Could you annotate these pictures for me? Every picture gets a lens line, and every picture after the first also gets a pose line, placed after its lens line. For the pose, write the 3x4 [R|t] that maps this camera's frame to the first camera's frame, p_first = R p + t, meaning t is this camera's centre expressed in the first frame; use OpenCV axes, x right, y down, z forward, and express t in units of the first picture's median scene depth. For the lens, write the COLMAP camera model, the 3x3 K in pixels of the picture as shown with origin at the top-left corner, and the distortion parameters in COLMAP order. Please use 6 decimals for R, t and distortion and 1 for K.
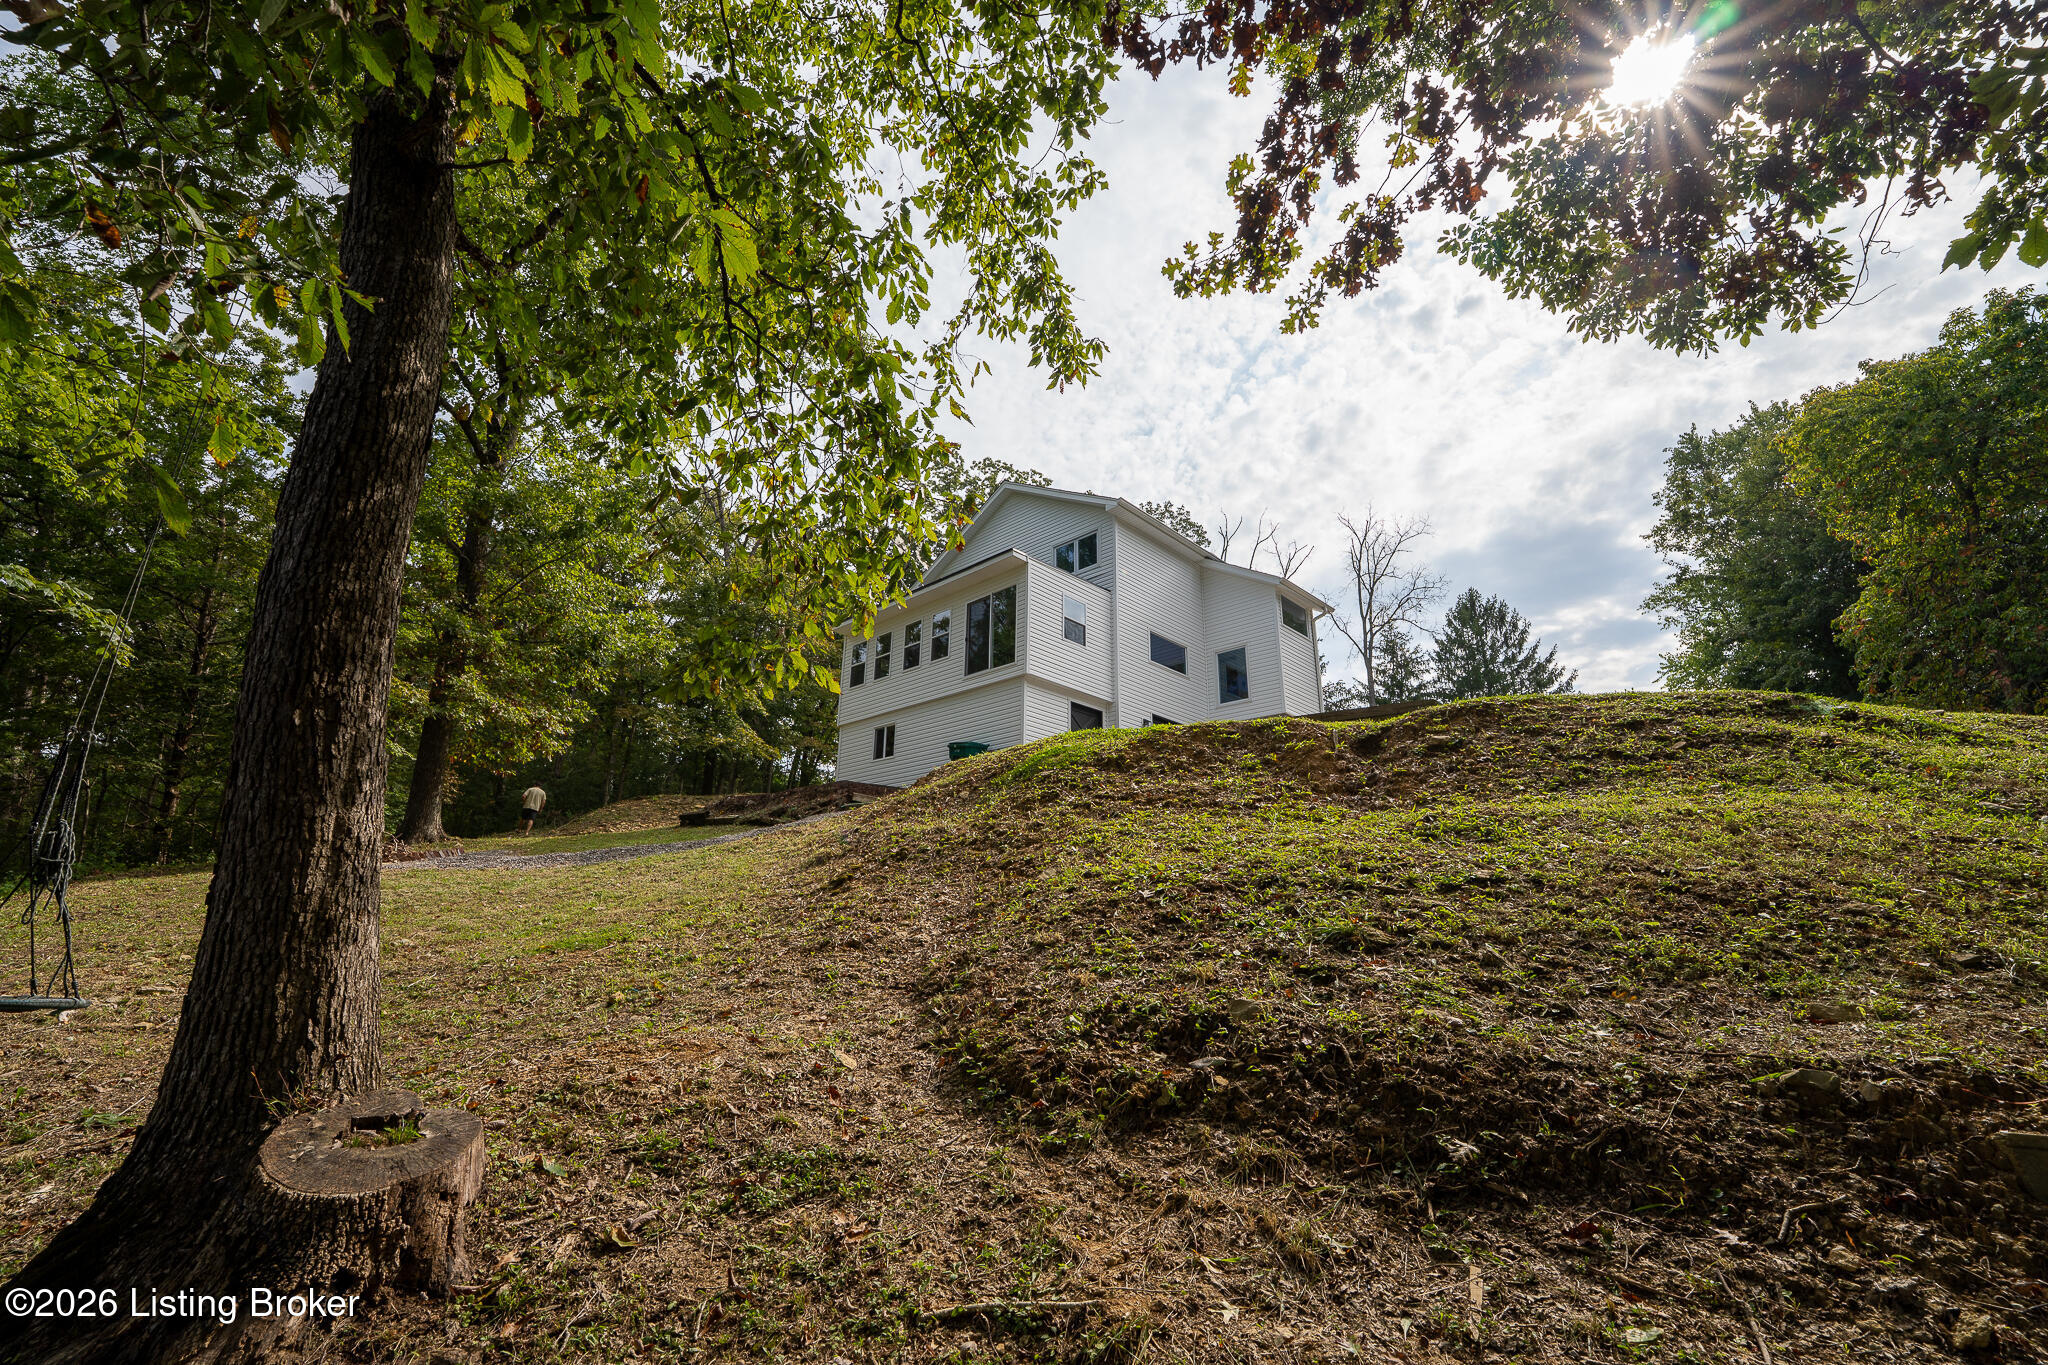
lens RADIAL K [[825.3, 0, 979.7], [0, 825.3, 706.9], [0, 0, 1]] dist [-0.011856, -0.000263]
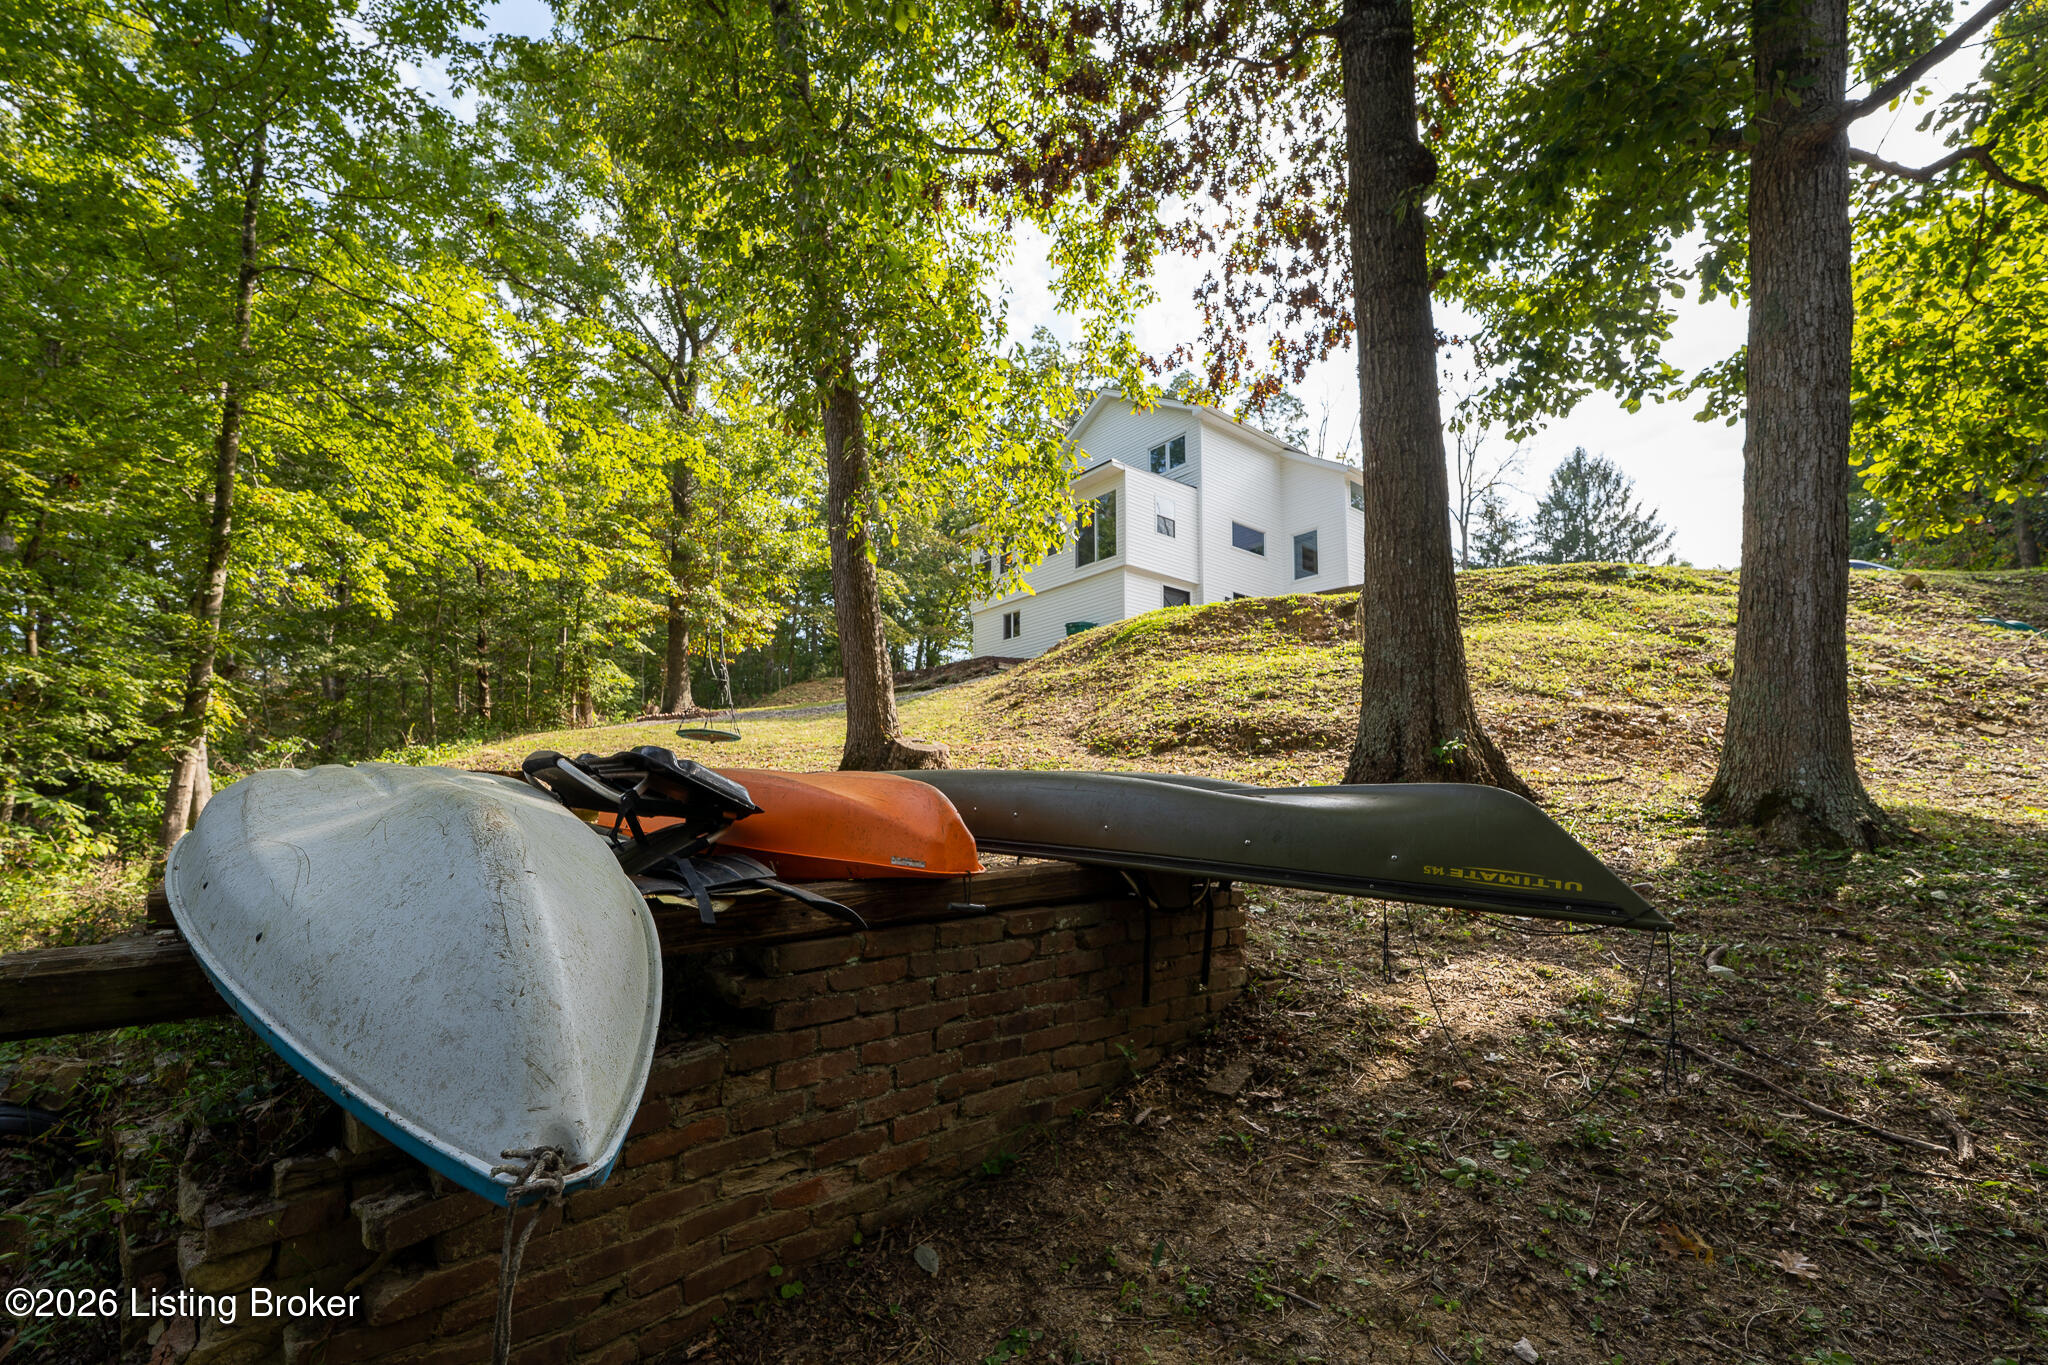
lens RADIAL K [[825.3, 0, 979.7], [0, 825.3, 706.9], [0, 0, 1]] dist [-0.011856, -0.000263]
pose [[0.991343, -0.030166, -0.127782, -0.009027], [0.047763, 0.989422, 0.136977, -0.007560], [0.122298, -0.141895, 0.982298, -0.258905]]
